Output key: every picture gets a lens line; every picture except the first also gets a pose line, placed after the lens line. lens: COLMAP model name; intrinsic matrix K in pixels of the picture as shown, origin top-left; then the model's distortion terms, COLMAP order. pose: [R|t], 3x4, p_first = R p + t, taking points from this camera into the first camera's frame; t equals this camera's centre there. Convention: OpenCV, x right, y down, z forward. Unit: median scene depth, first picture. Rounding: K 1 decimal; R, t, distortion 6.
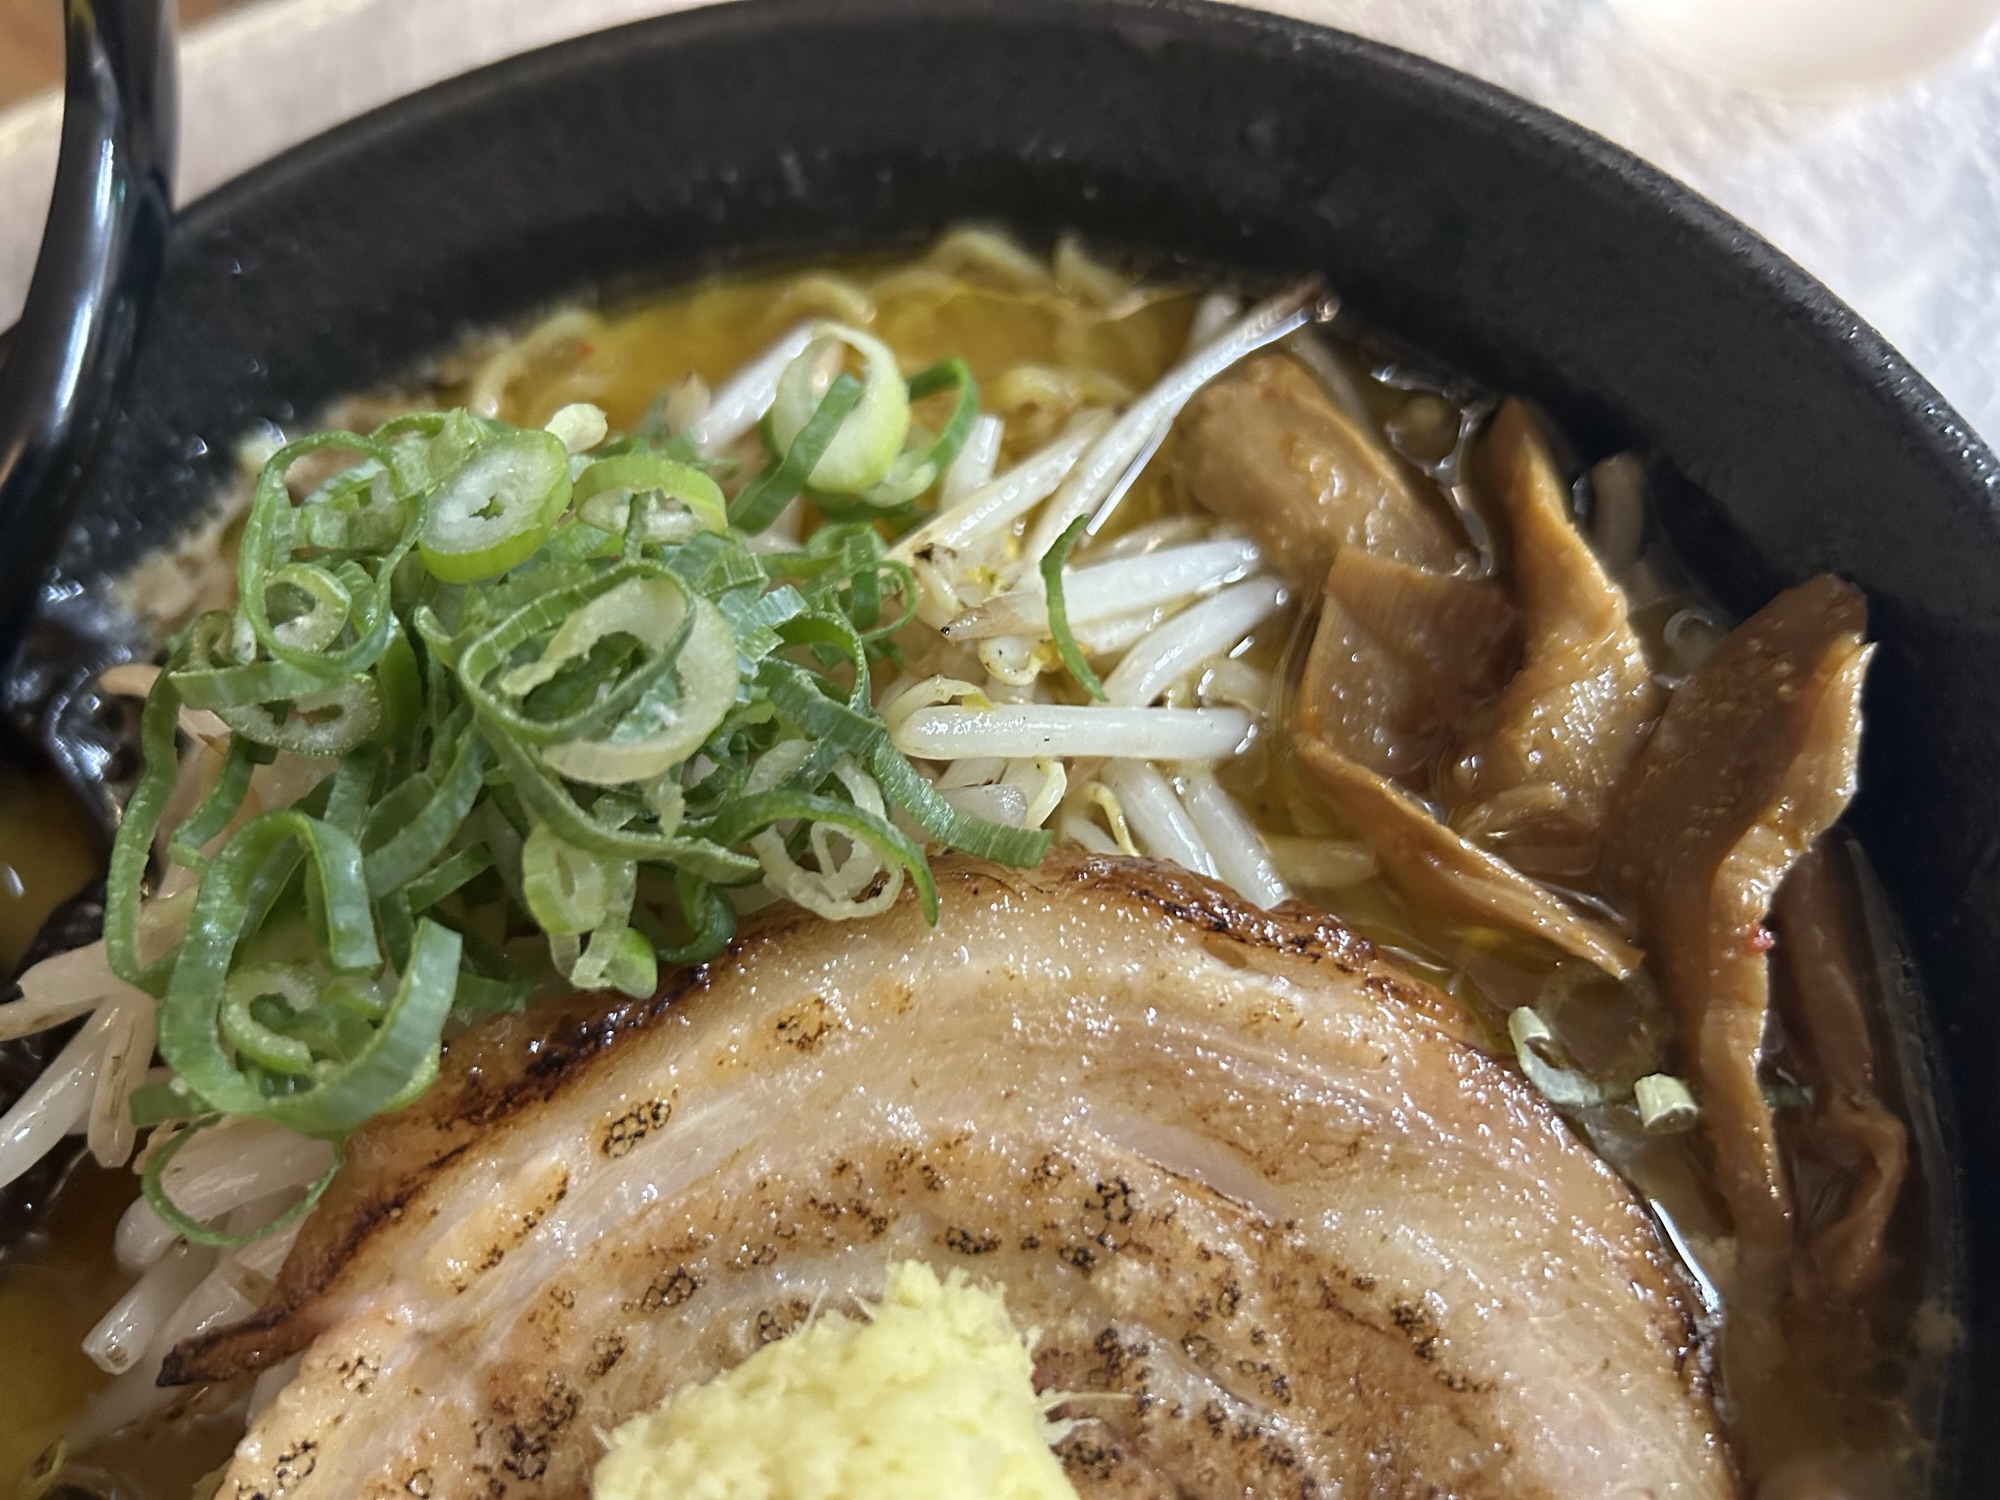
lens RADIAL K [[1511.2, 0, 969.4], [0, 1511.2, 793.3], [0, 0, 1]] dist [-0.037361, 0.000105]
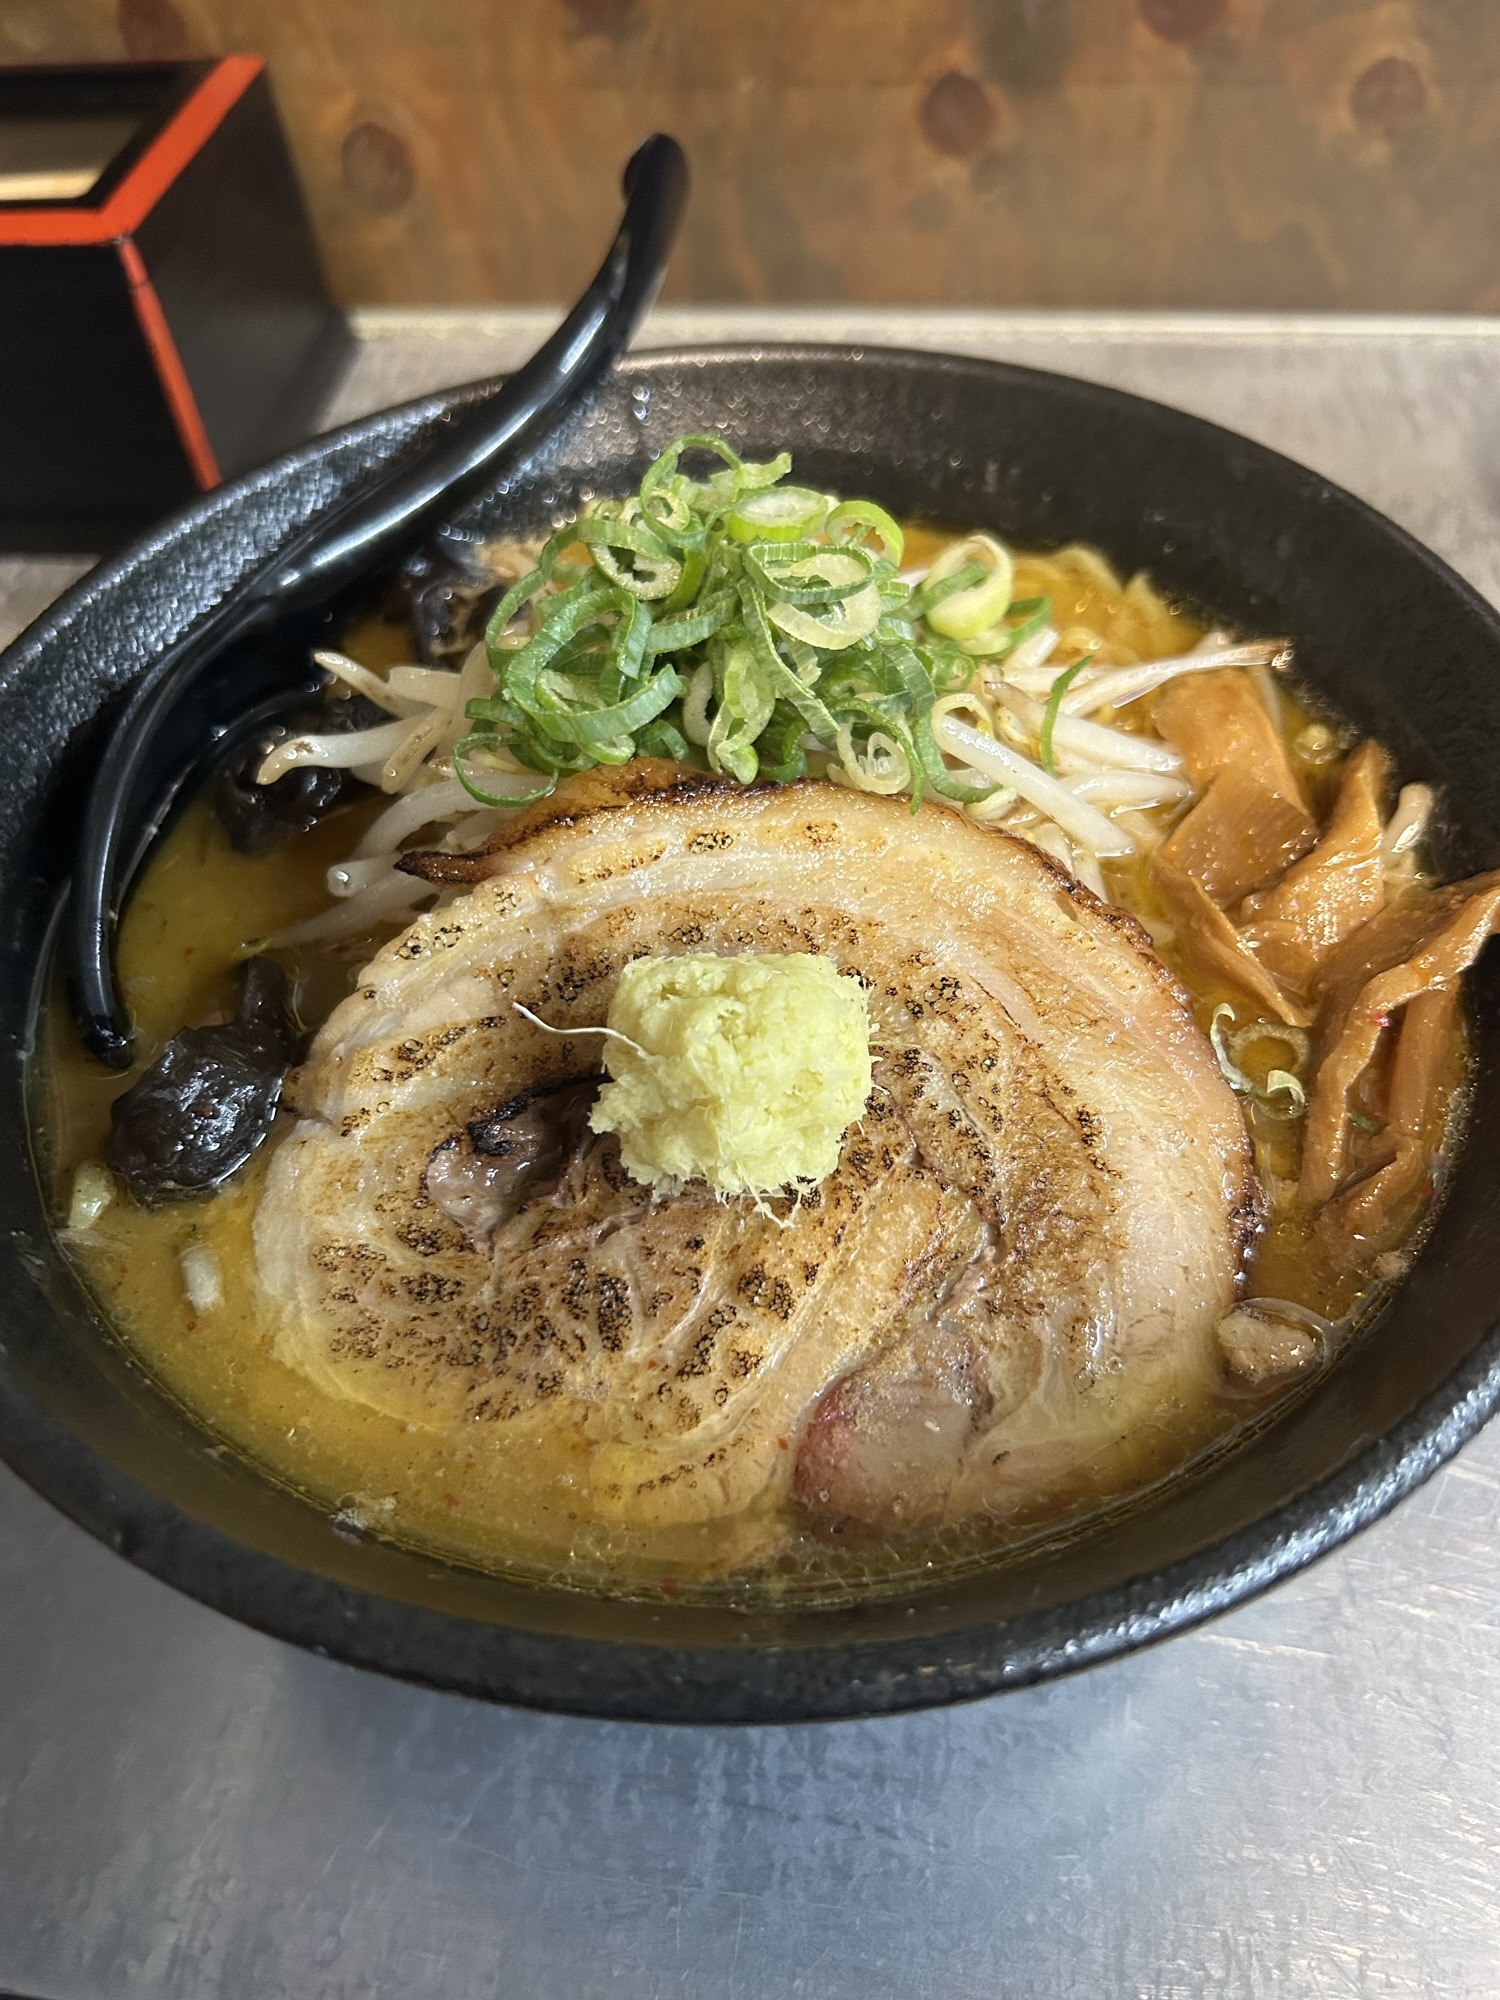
lens RADIAL K [[1499.1, 0, 750.0], [0, 1499.1, 1000.0], [0, 0, 1]] dist [0.056192, -0.149577]
pose [[0.906451, 0.399924, -0.135671, 0.127978], [-0.417988, 0.895461, -0.153085, 0.631317], [0.060266, 0.195473, 0.978856, -0.657421]]
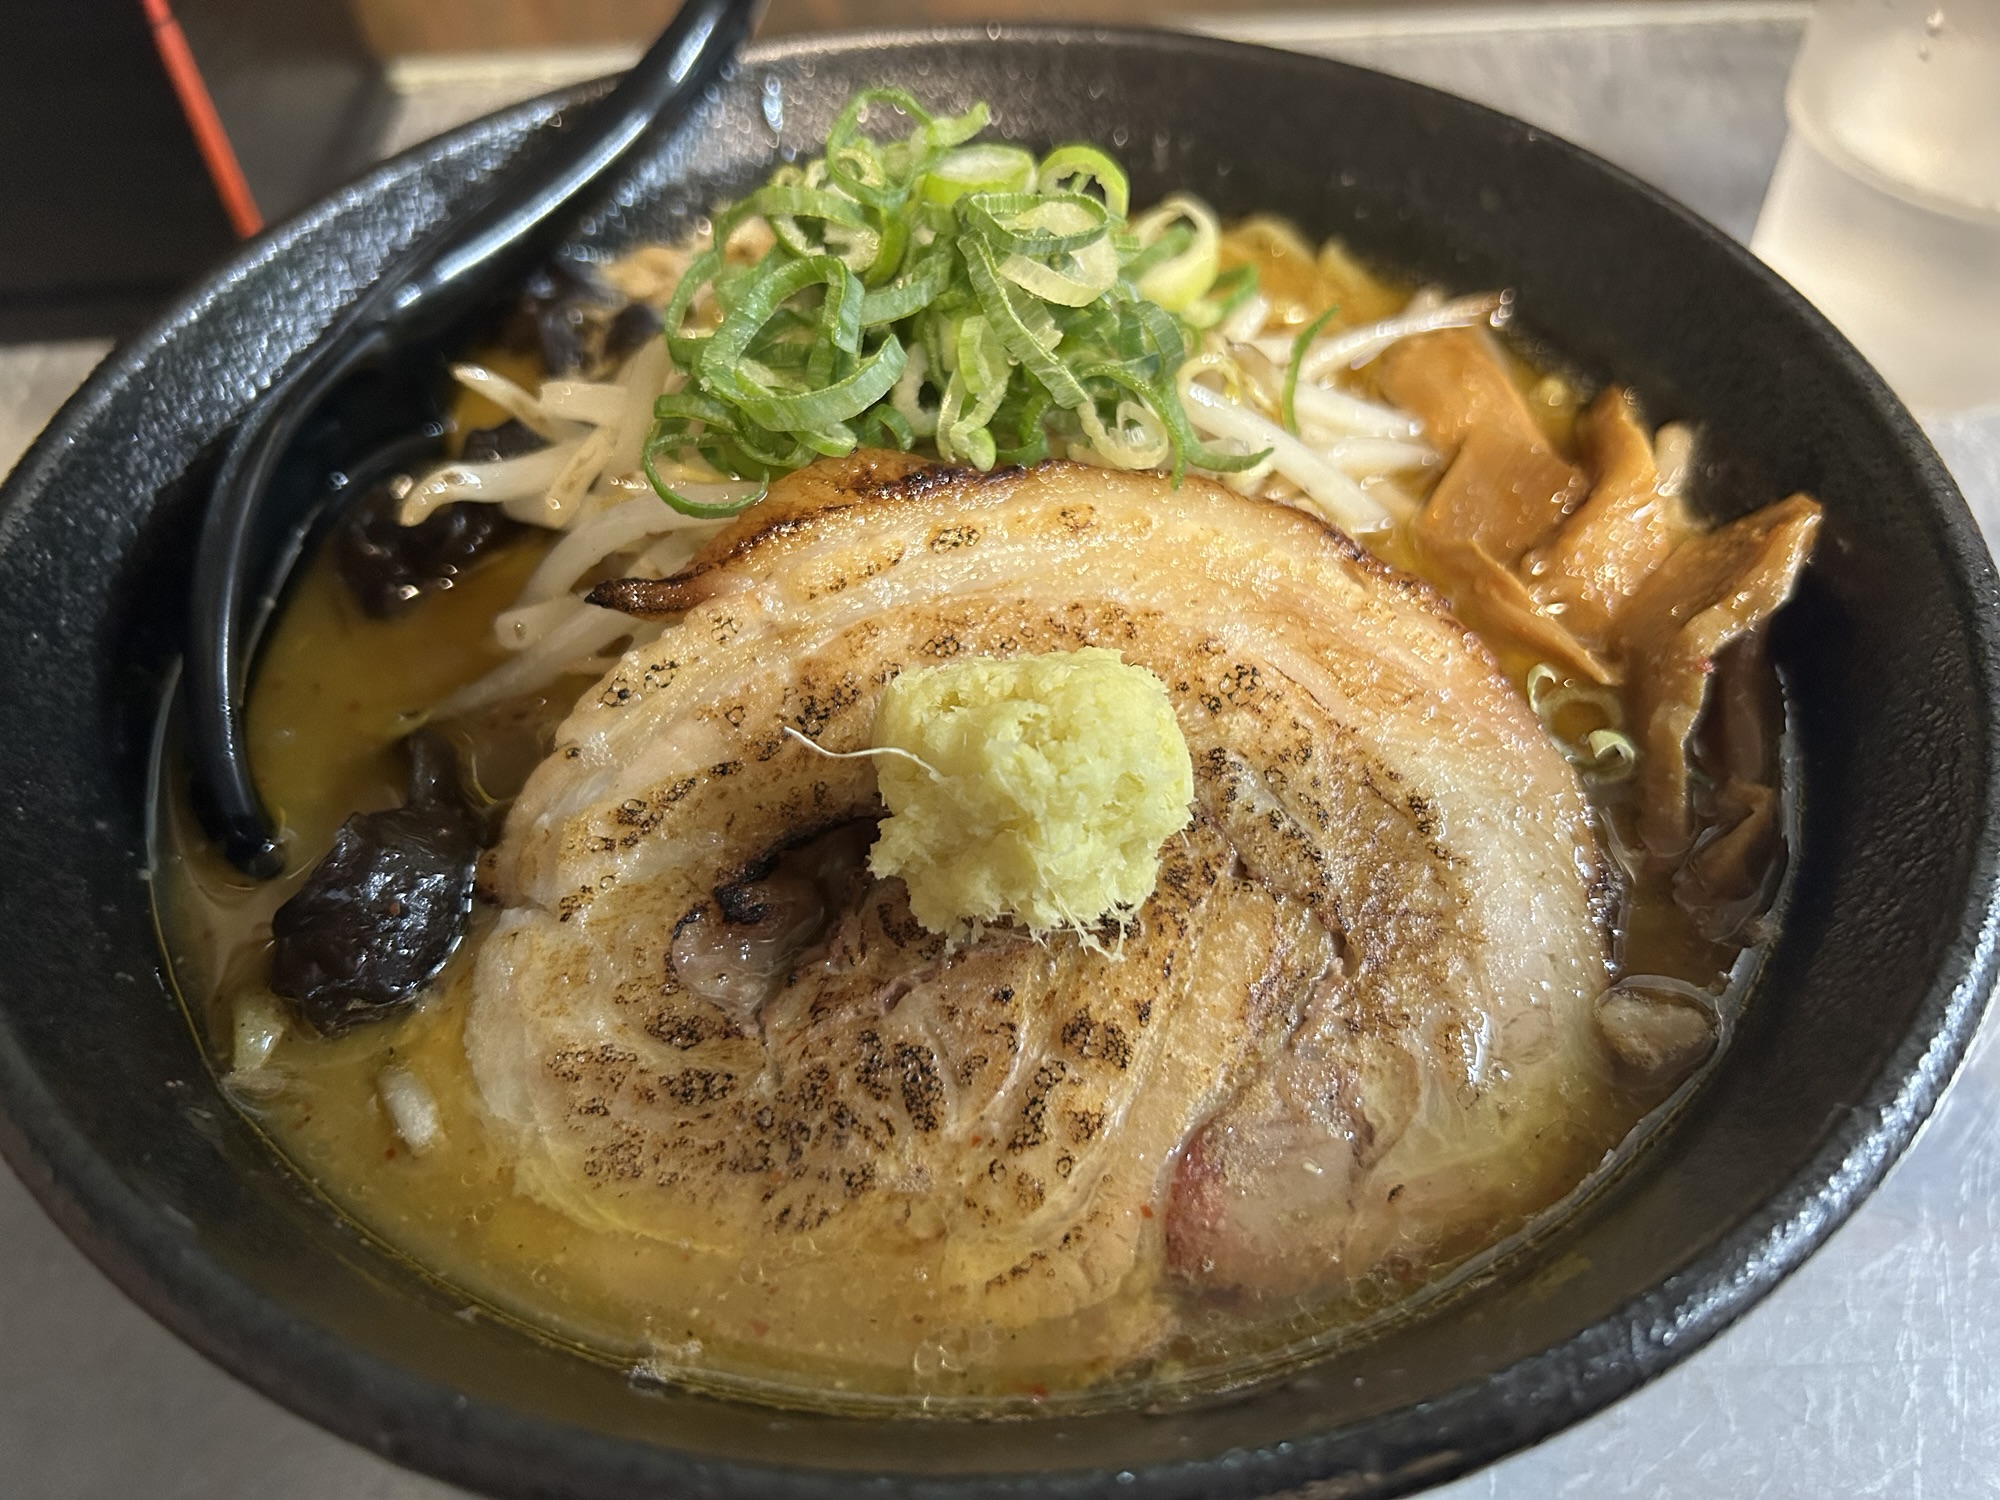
lens RADIAL K [[1490.5, 0, 1003.2], [0, 1490.5, 775.8], [0, 0, 1]] dist [0.005558, -0.006260]
pose [[0.952687, 0.302013, -0.034297, -0.052012], [-0.302598, 0.931733, -0.200771, 0.729183], [-0.028680, 0.201650, 0.979038, -0.418261]]
